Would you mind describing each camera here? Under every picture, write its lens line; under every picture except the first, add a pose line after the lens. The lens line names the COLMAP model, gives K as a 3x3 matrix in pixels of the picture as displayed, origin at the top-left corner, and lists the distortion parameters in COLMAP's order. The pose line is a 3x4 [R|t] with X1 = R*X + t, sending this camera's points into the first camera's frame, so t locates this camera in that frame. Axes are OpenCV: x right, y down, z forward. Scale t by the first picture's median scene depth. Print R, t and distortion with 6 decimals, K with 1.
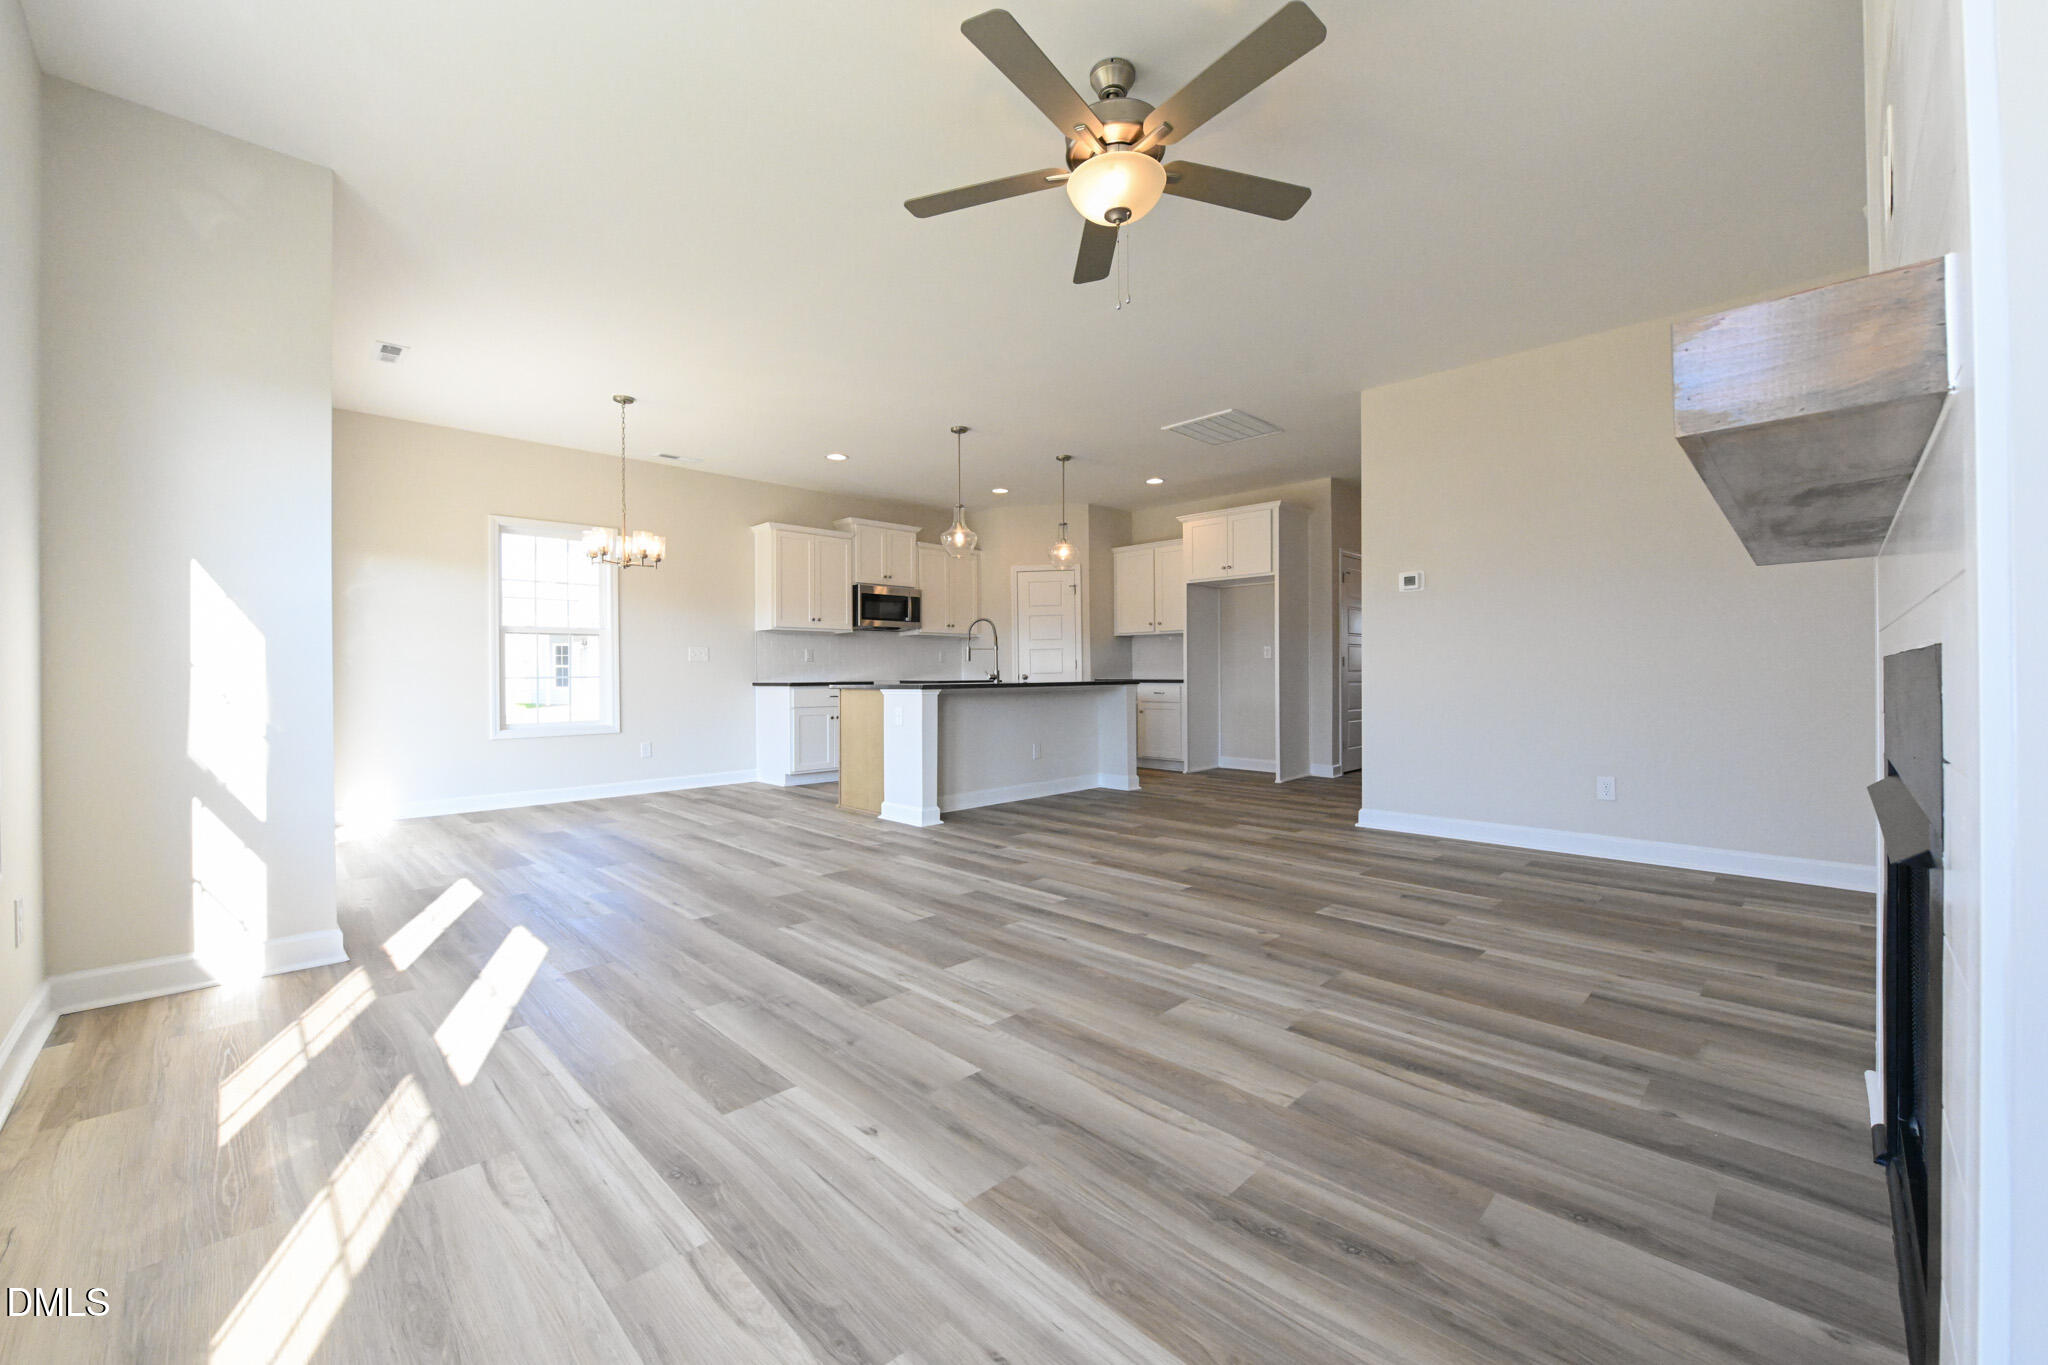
lens RADIAL K [[809.6, 0, 1022.6], [0, 809.6, 669.2], [0, 0, 1]] dist [-0.008981, -0.000326]
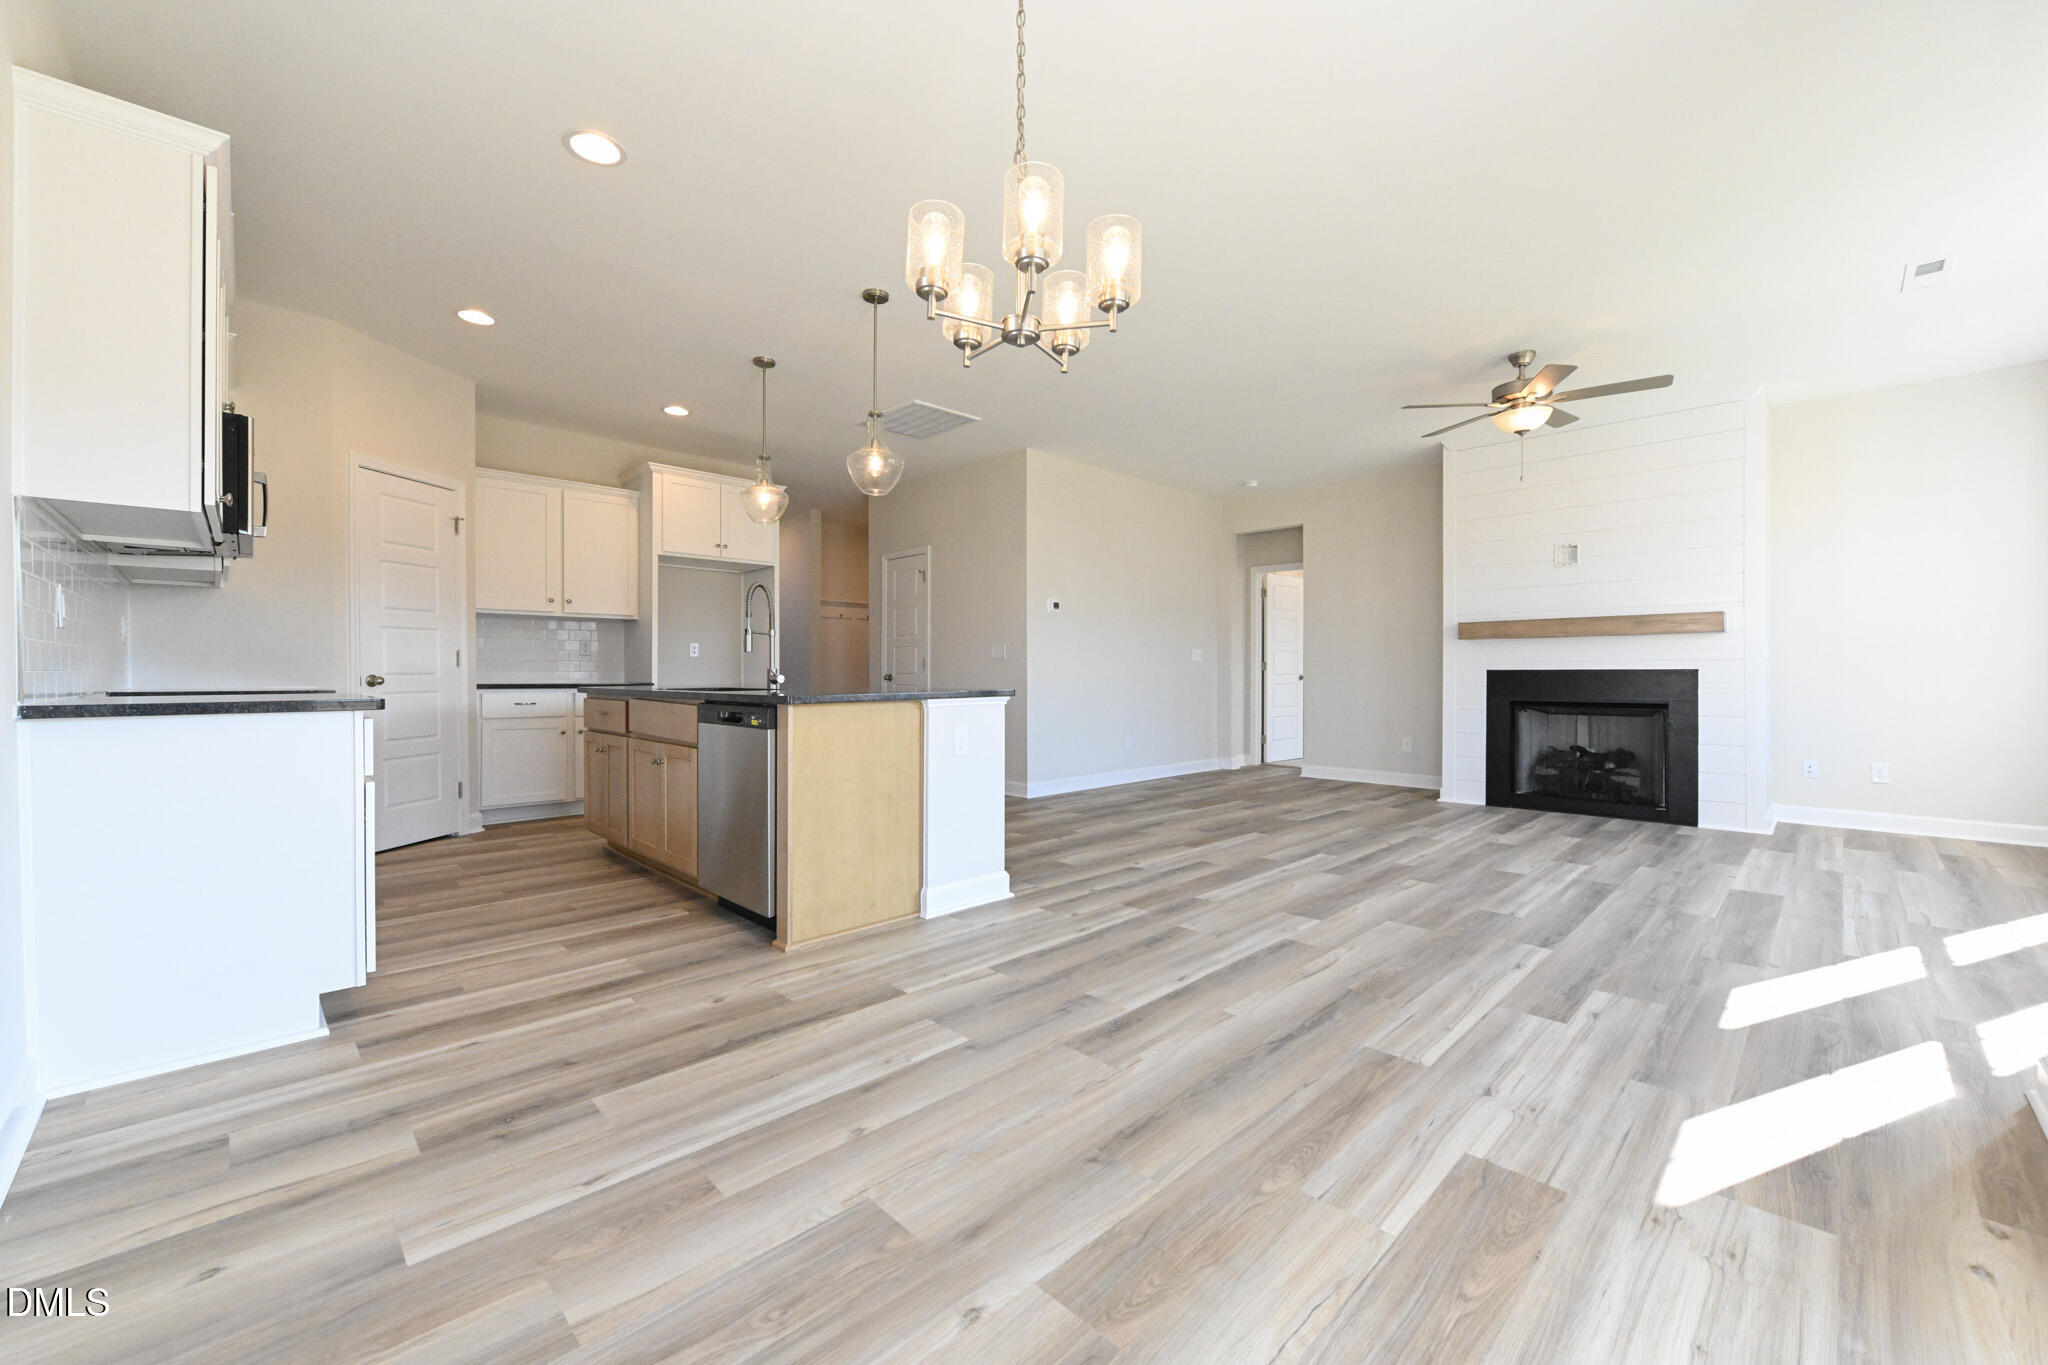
lens RADIAL K [[810.3, 0, 1018.4], [0, 810.3, 676.0], [0, 0, 1]] dist [-0.011872, -0.000364]
pose [[0.006733, 0.002129, 0.999975, -1.342677], [-0.004848, 0.999986, -0.002096, 0.015709], [-0.999966, -0.004834, 0.006743, 1.638476]]
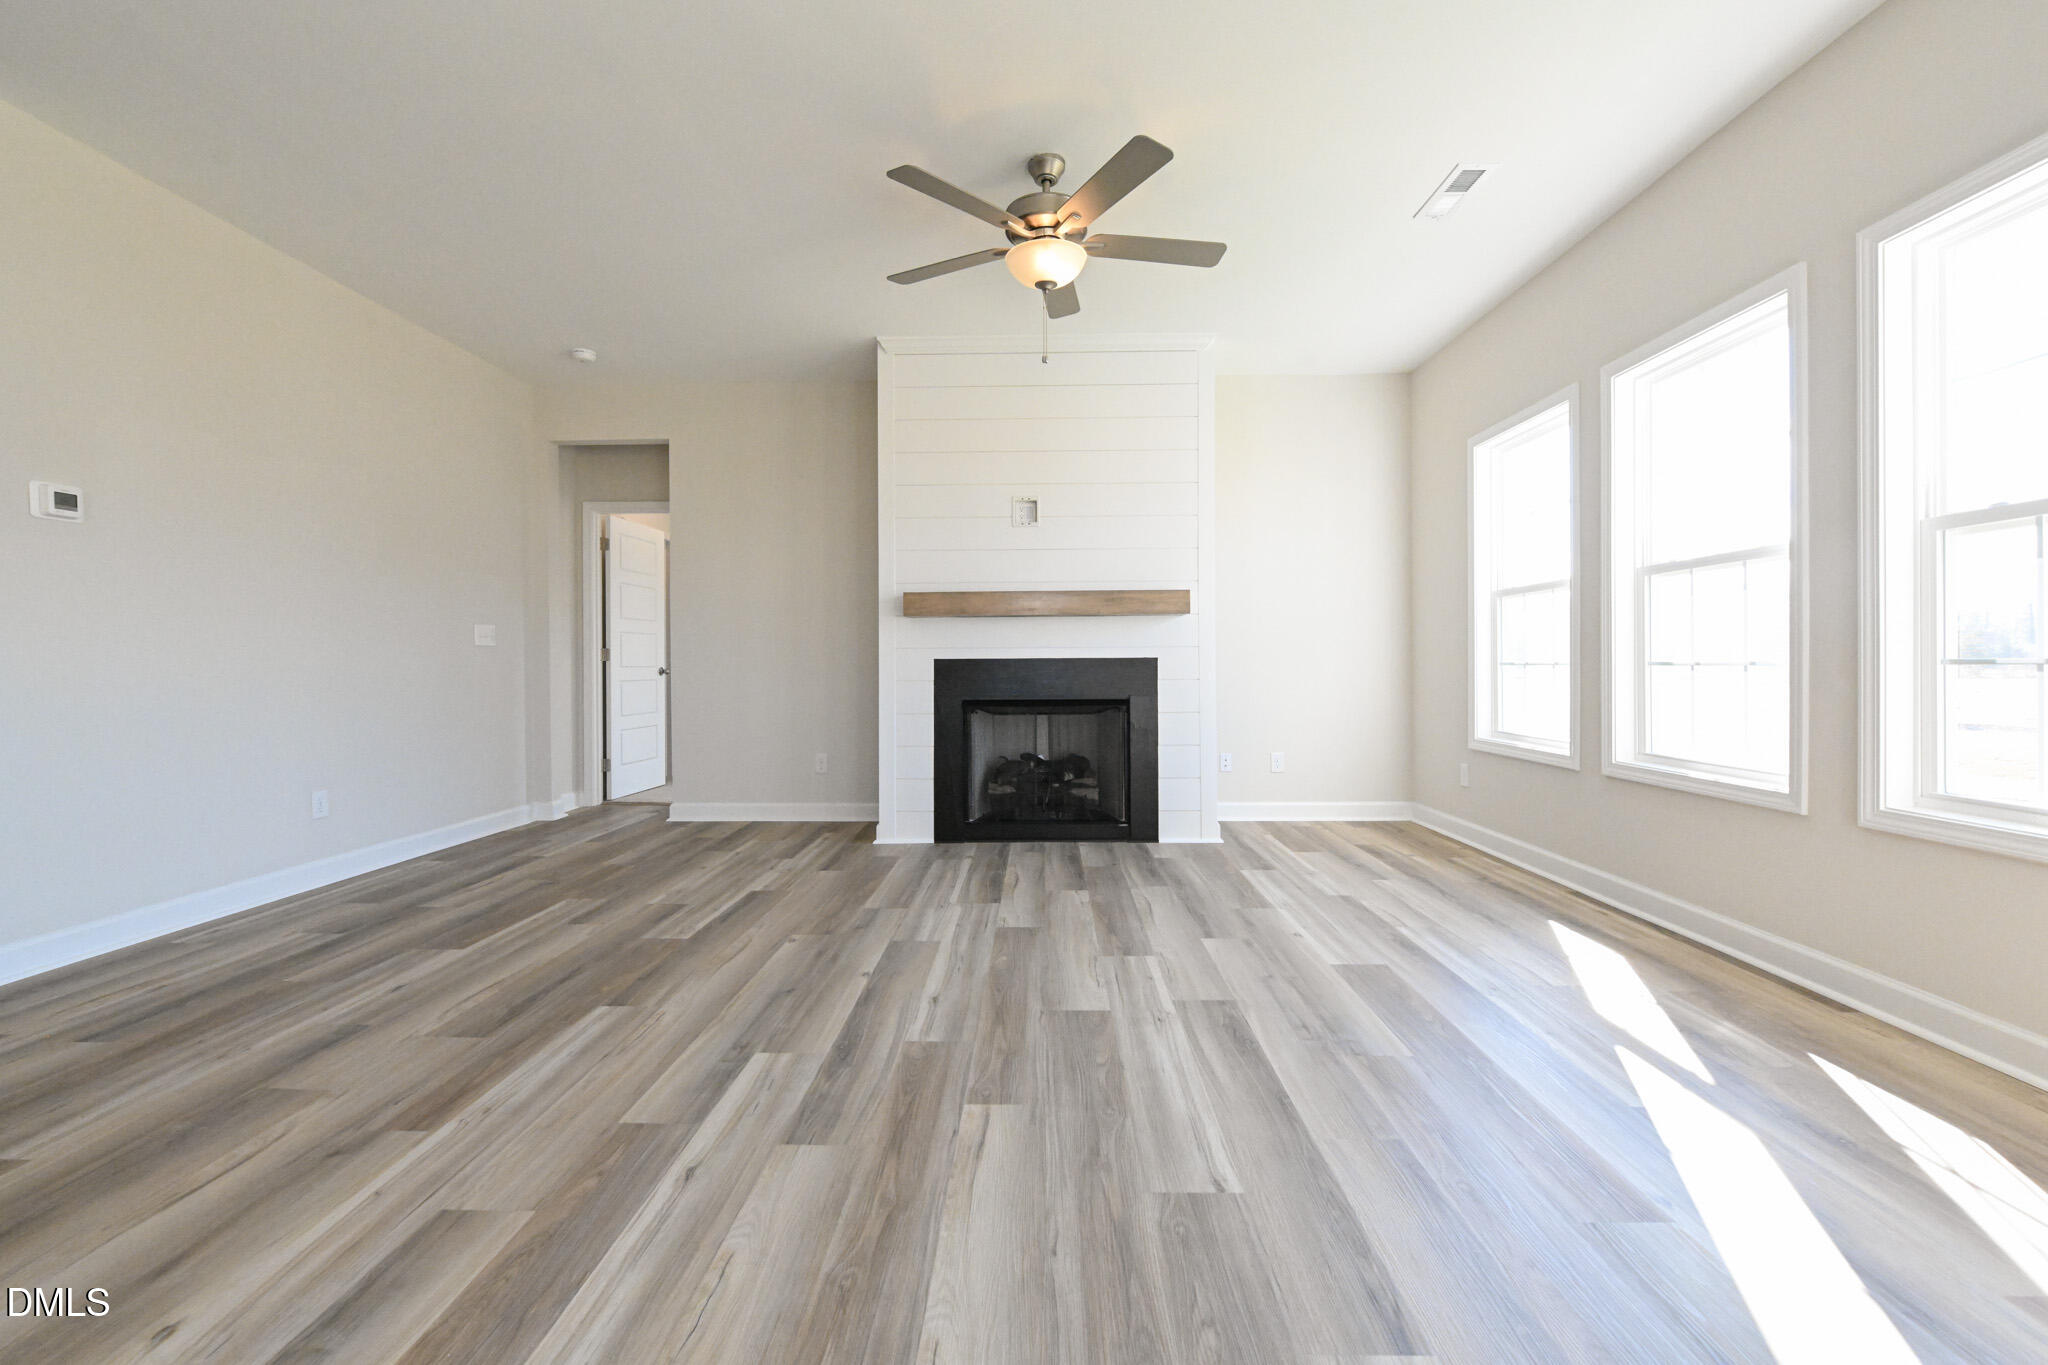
lens RADIAL K [[818.0, 0, 1022.1], [0, 818.0, 669.3], [0, 0, 1]] dist [-0.009410, -0.000264]
pose [[-0.693447, 0.004024, 0.720496, -0.558385], [0.005368, 0.999986, -0.000419, 0.011225], [-0.720488, 0.003577, -0.693459, 1.421233]]
